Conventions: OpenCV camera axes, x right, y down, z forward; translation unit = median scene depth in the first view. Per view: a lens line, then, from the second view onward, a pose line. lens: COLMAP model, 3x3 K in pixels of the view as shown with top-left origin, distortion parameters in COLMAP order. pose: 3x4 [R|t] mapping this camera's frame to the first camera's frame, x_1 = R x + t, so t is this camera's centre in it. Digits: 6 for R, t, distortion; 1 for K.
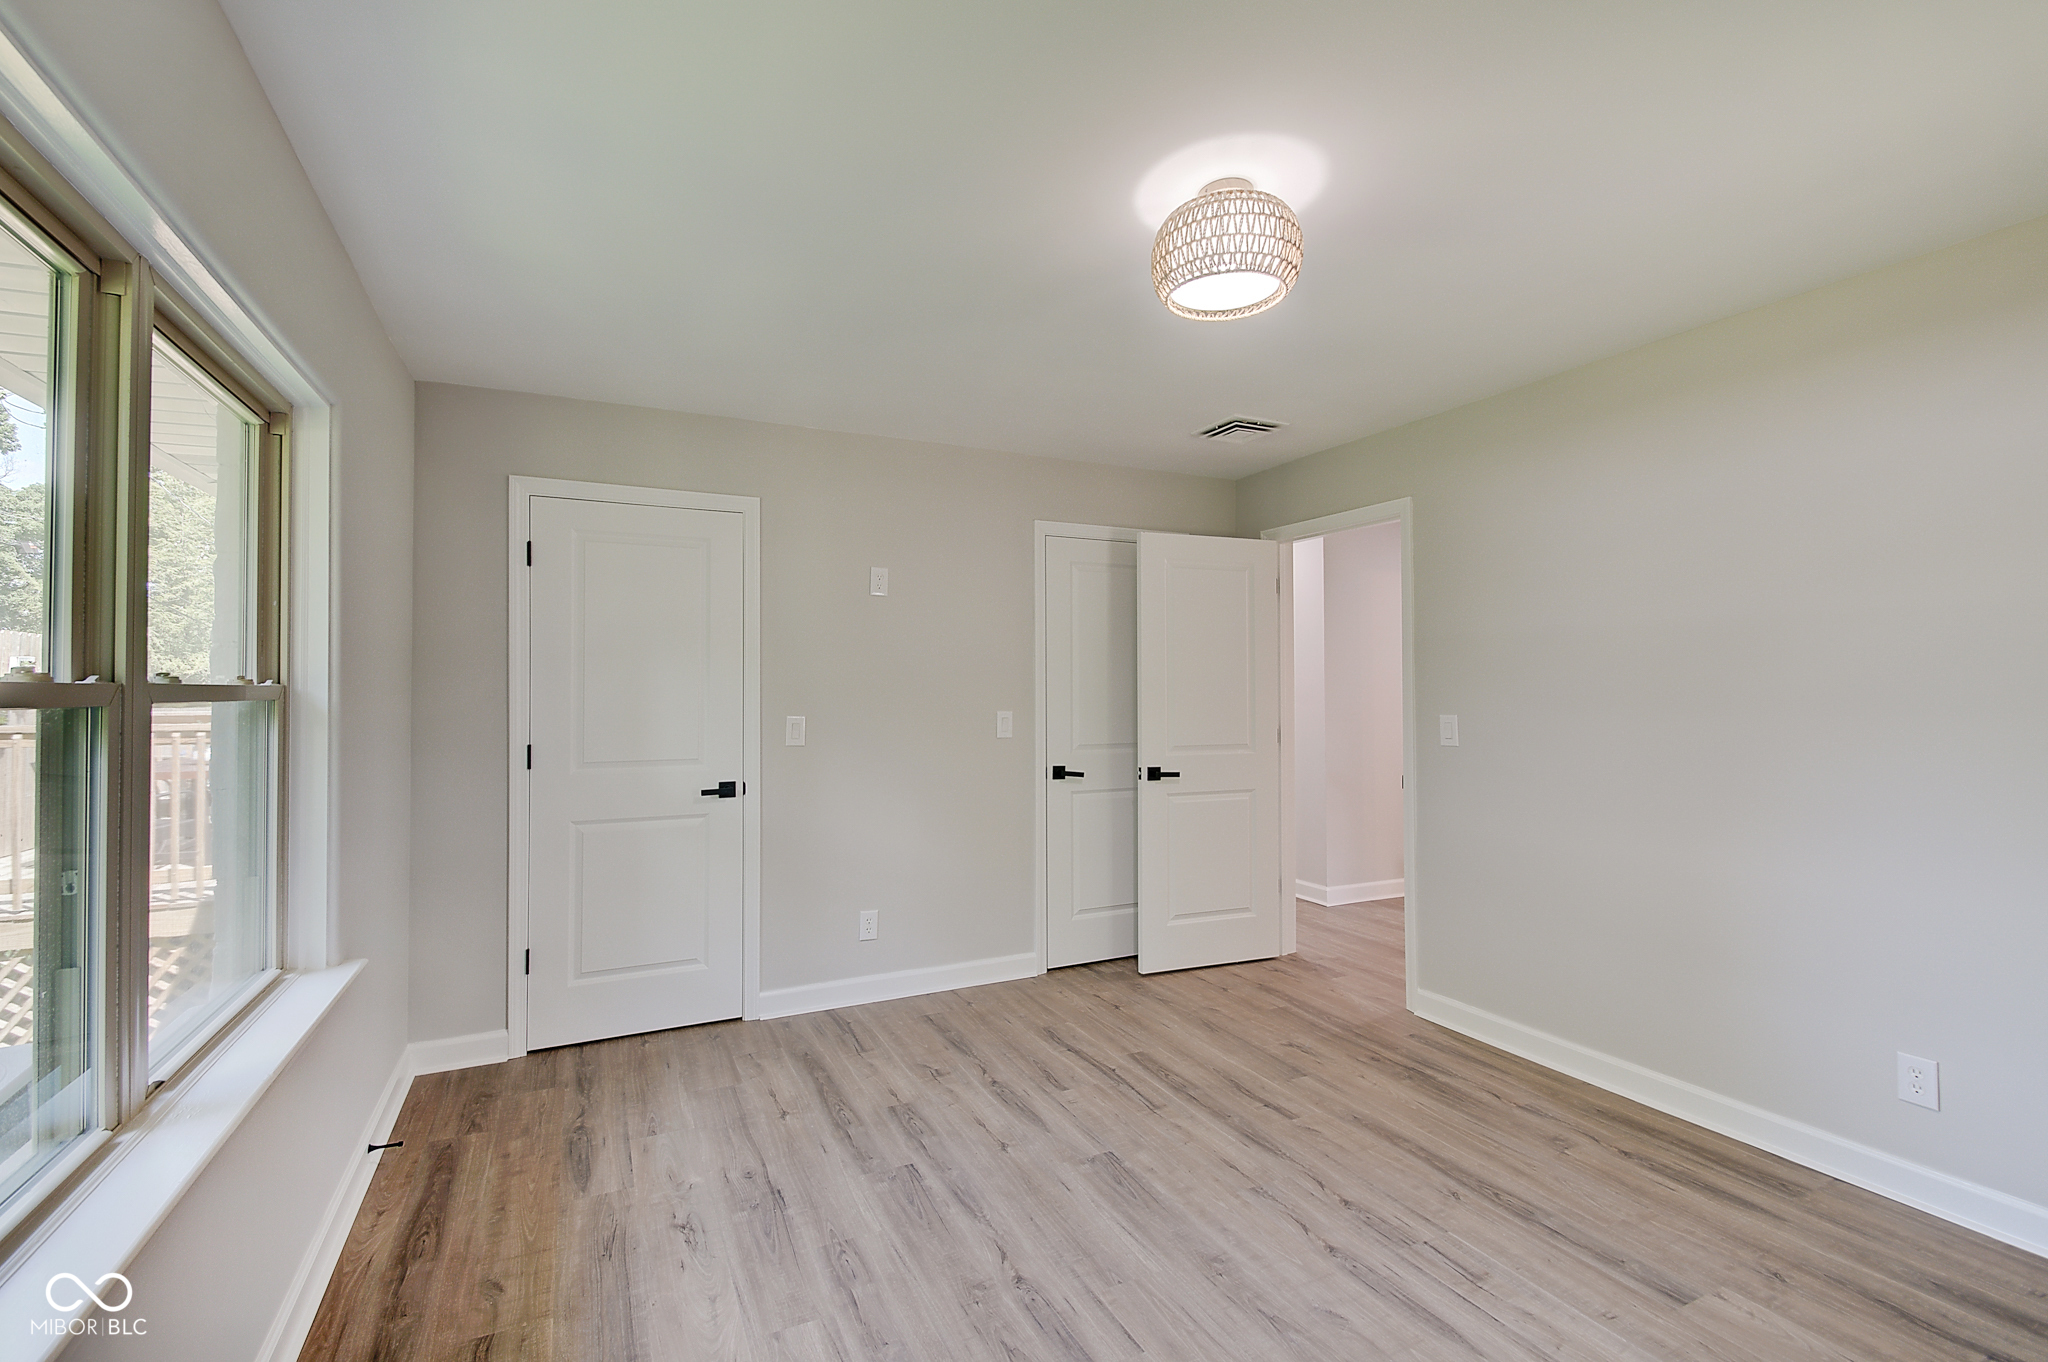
lens RADIAL K [[894.6, 0, 995.7], [0, 894.6, 679.7], [0, 0, 1]] dist [0.023828, -0.015869]
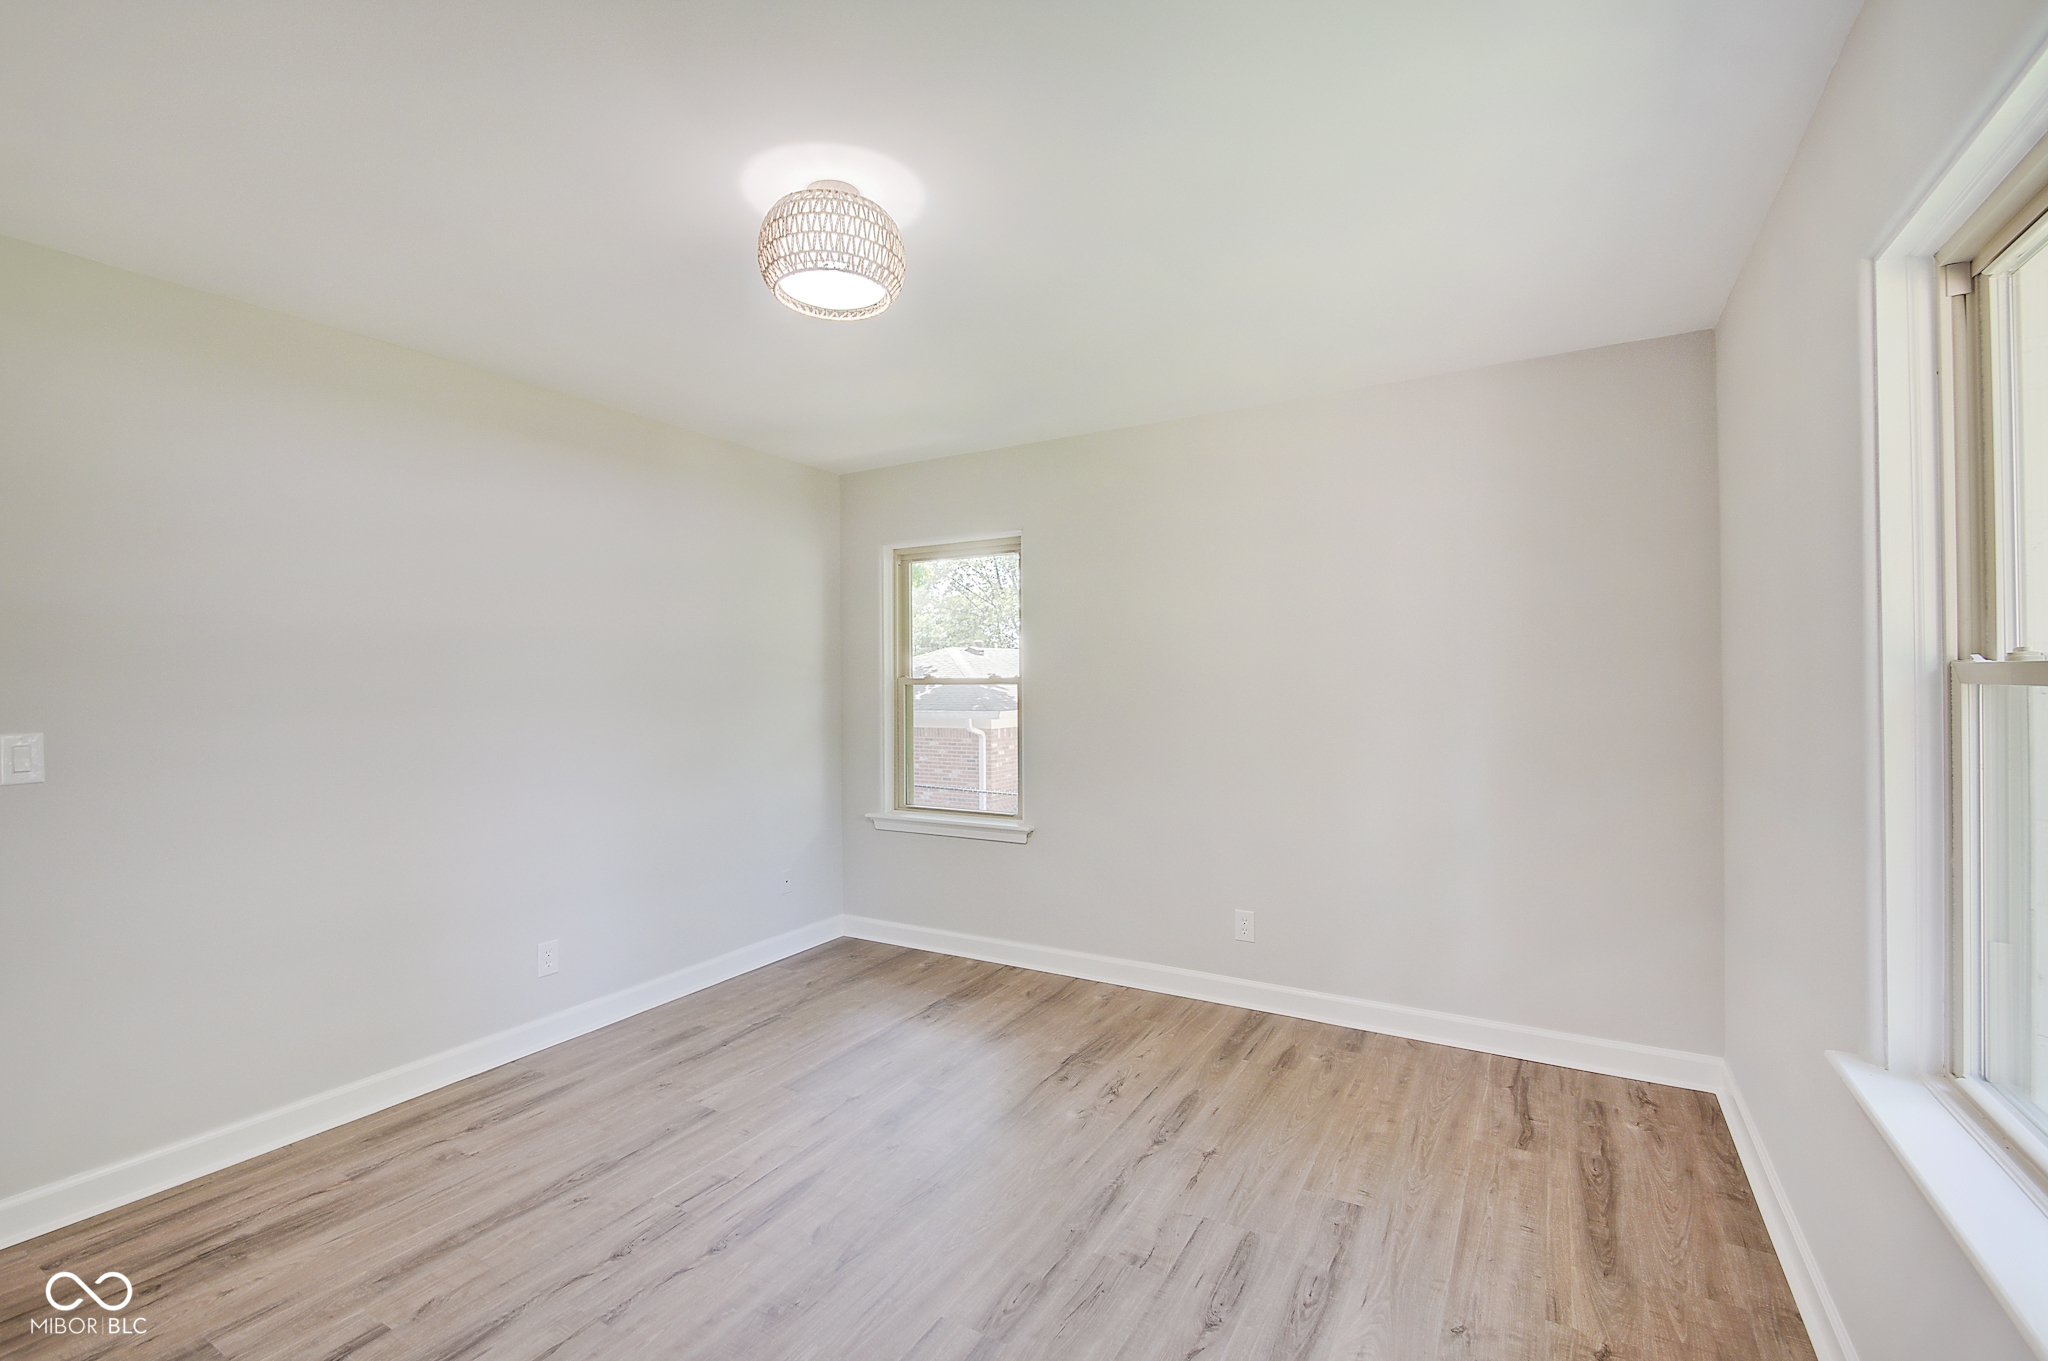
lens RADIAL K [[894.6, 0, 995.7], [0, 894.6, 679.2], [0, 0, 1]] dist [0.023828, -0.015869]
pose [[-0.557013, 0.014755, 0.830373, -0.462778], [0.003491, 0.999875, -0.015425, 0.016871], [-0.830497, -0.005693, -0.556994, 0.956380]]
